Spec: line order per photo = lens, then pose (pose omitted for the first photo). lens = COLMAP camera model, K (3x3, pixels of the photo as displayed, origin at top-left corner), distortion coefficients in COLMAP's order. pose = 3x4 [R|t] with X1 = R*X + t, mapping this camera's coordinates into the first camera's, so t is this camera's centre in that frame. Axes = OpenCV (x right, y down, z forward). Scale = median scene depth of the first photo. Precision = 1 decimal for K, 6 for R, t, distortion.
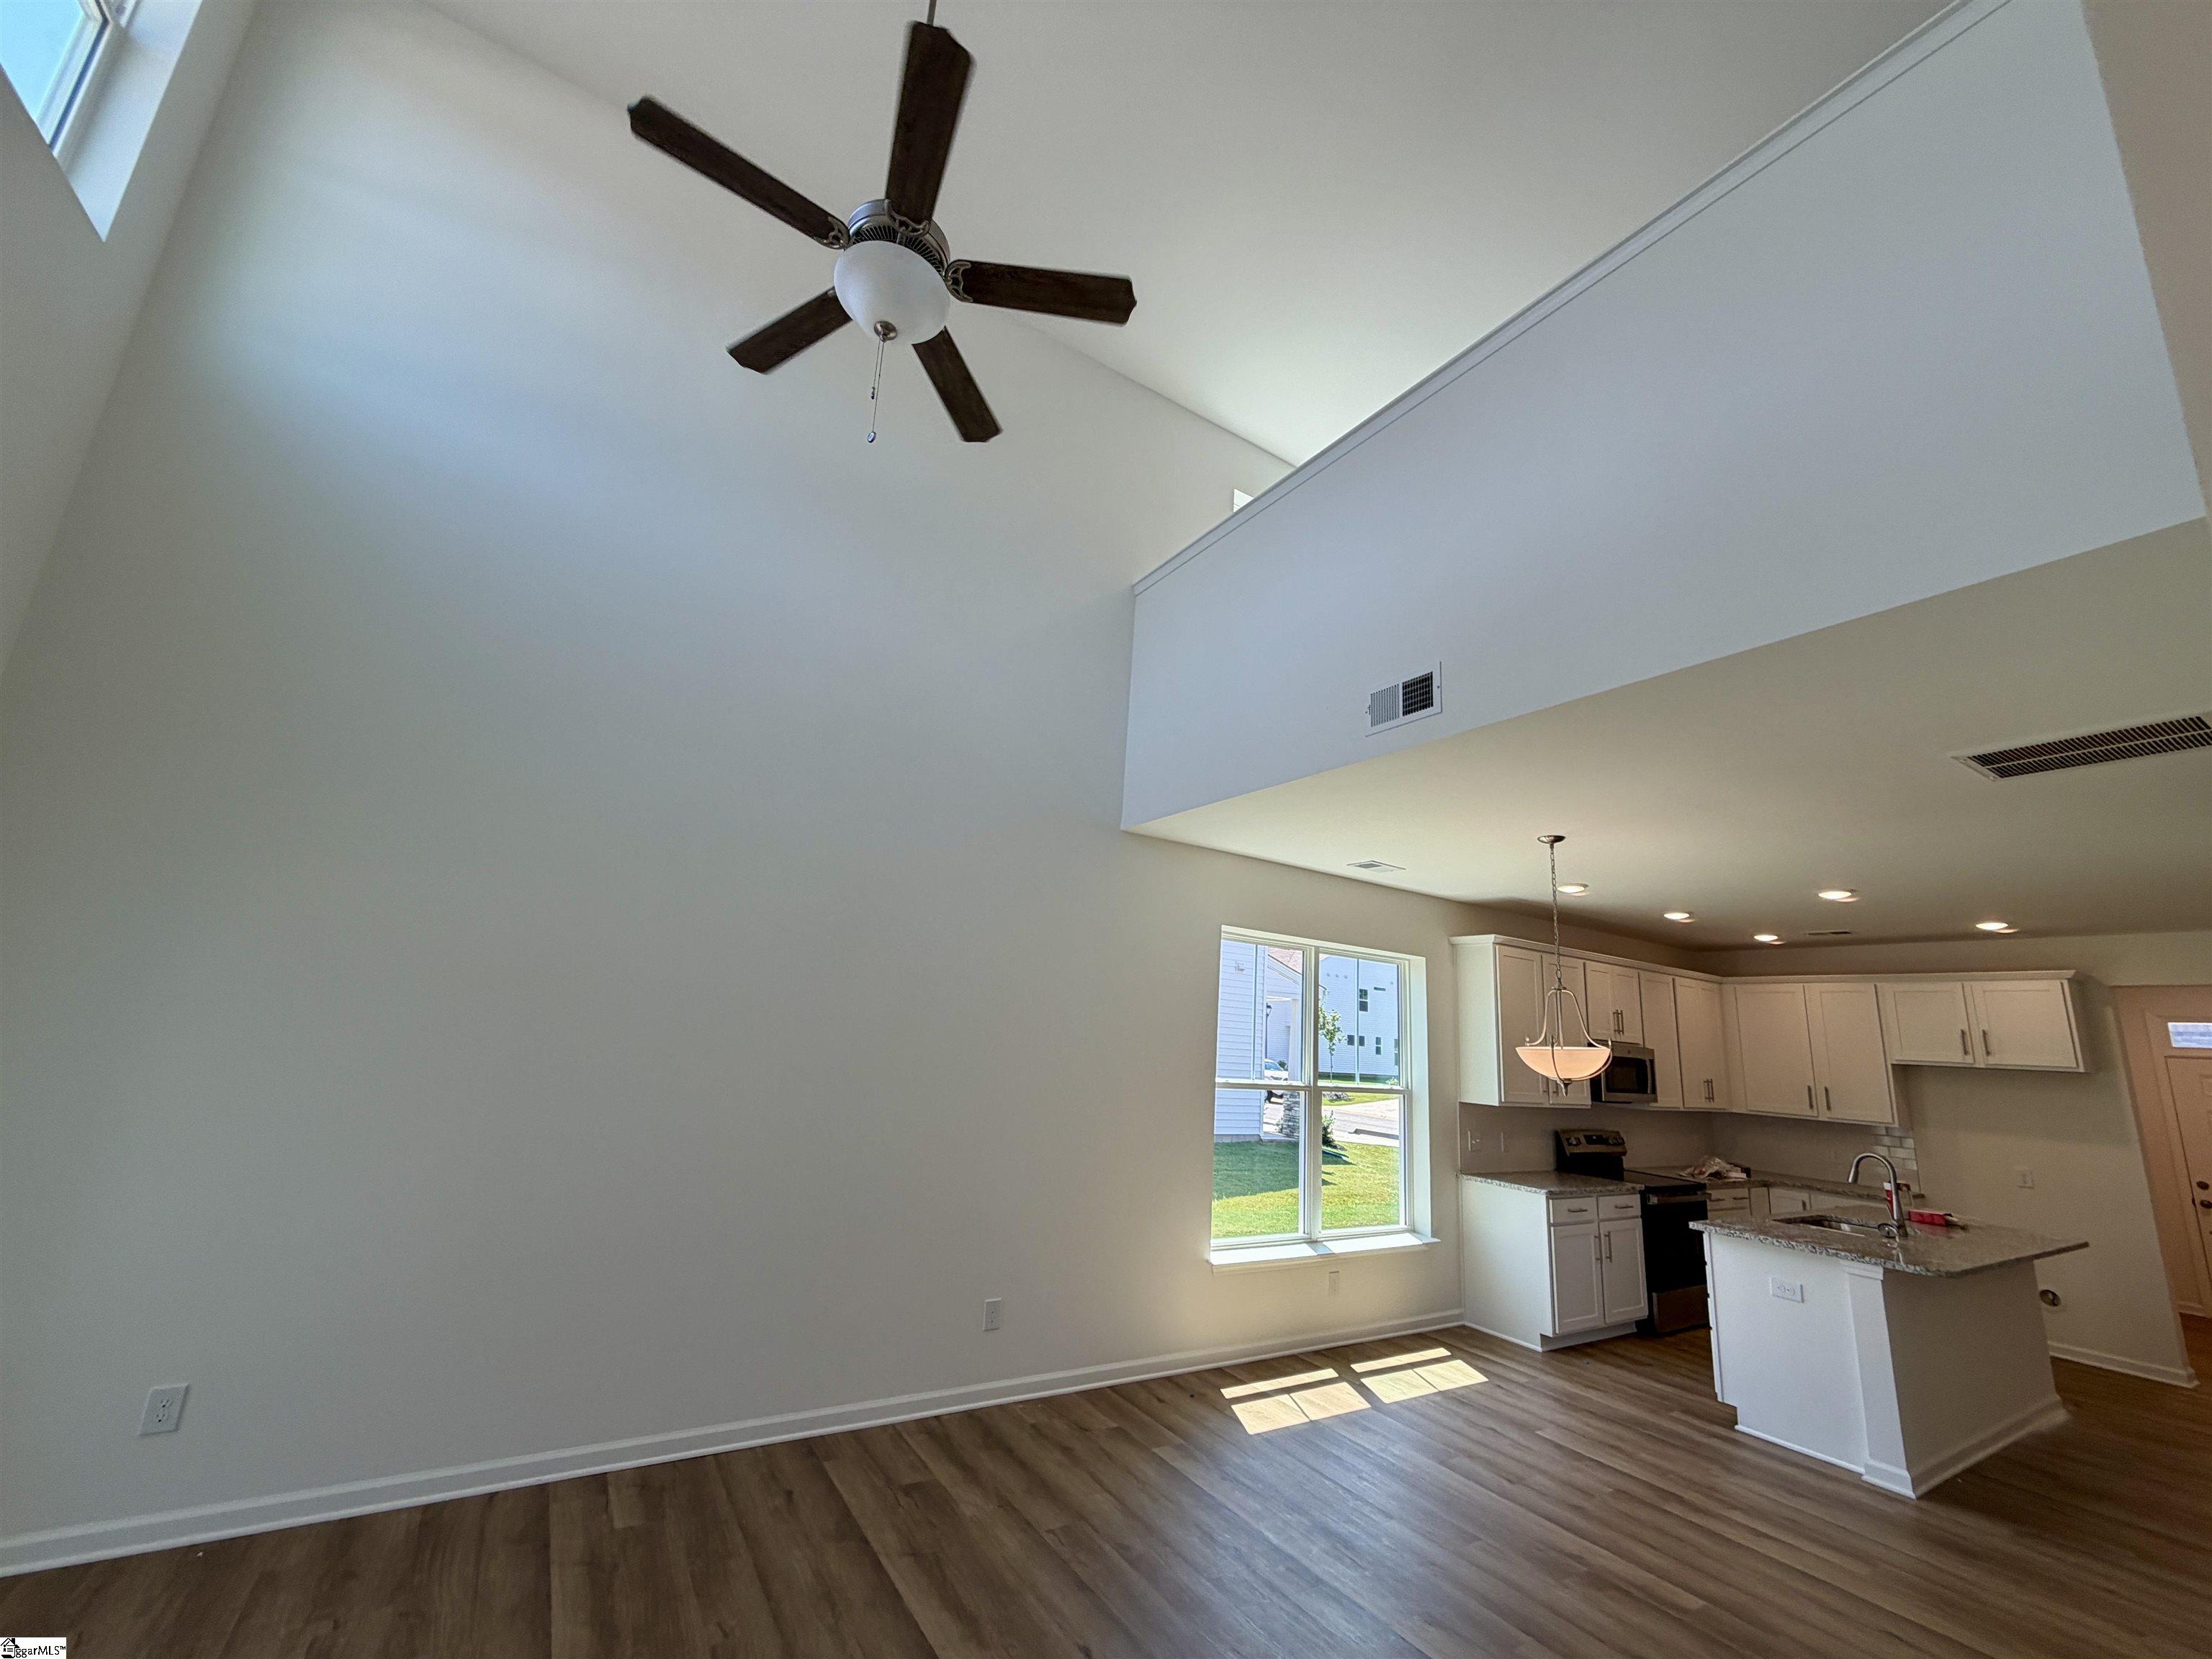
lens RADIAL K [[881.4, 0, 1104.8], [0, 881.4, 828.1], [0, 0, 1]] dist [-0.005538, 0.000868]
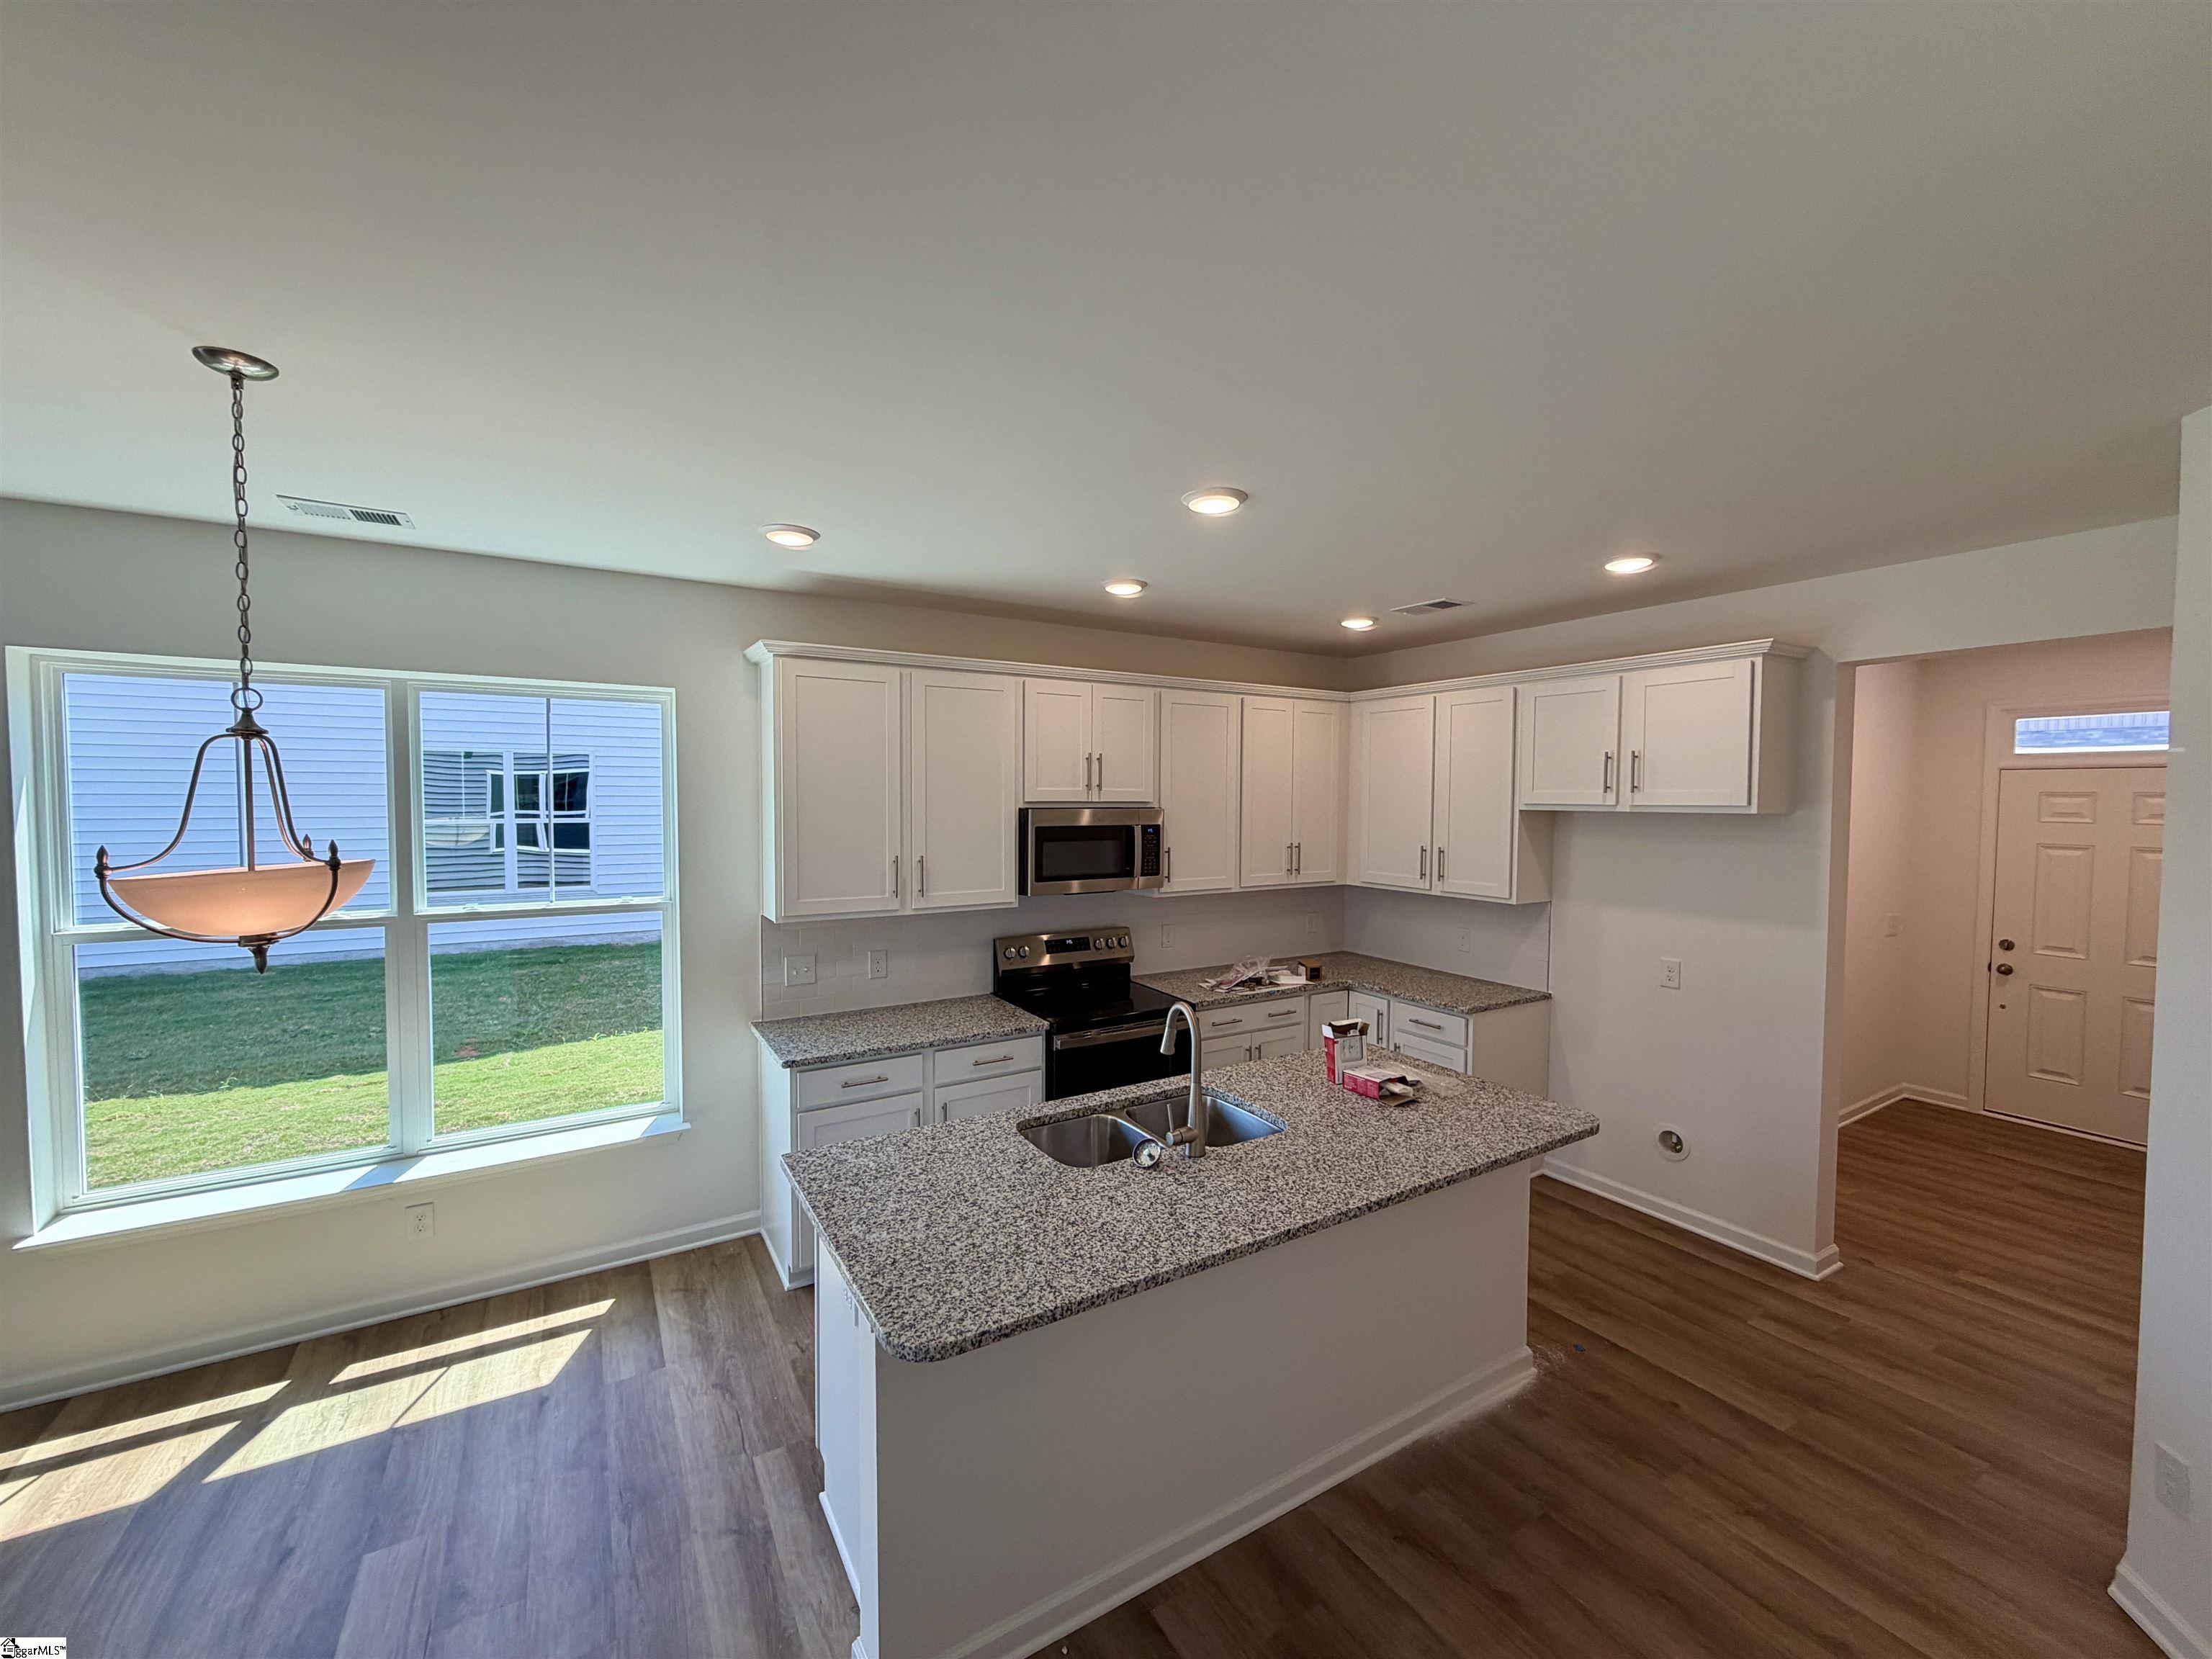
lens RADIAL K [[881.4, 0, 1108.1], [0, 881.4, 829.6], [0, 0, 1]] dist [-0.005538, 0.000868]
pose [[0.997951, -0.060693, -0.020270, 0.758367], [0.063904, 0.961618, 0.266848, 0.113638], [0.003296, -0.267597, 0.963525, 0.466837]]
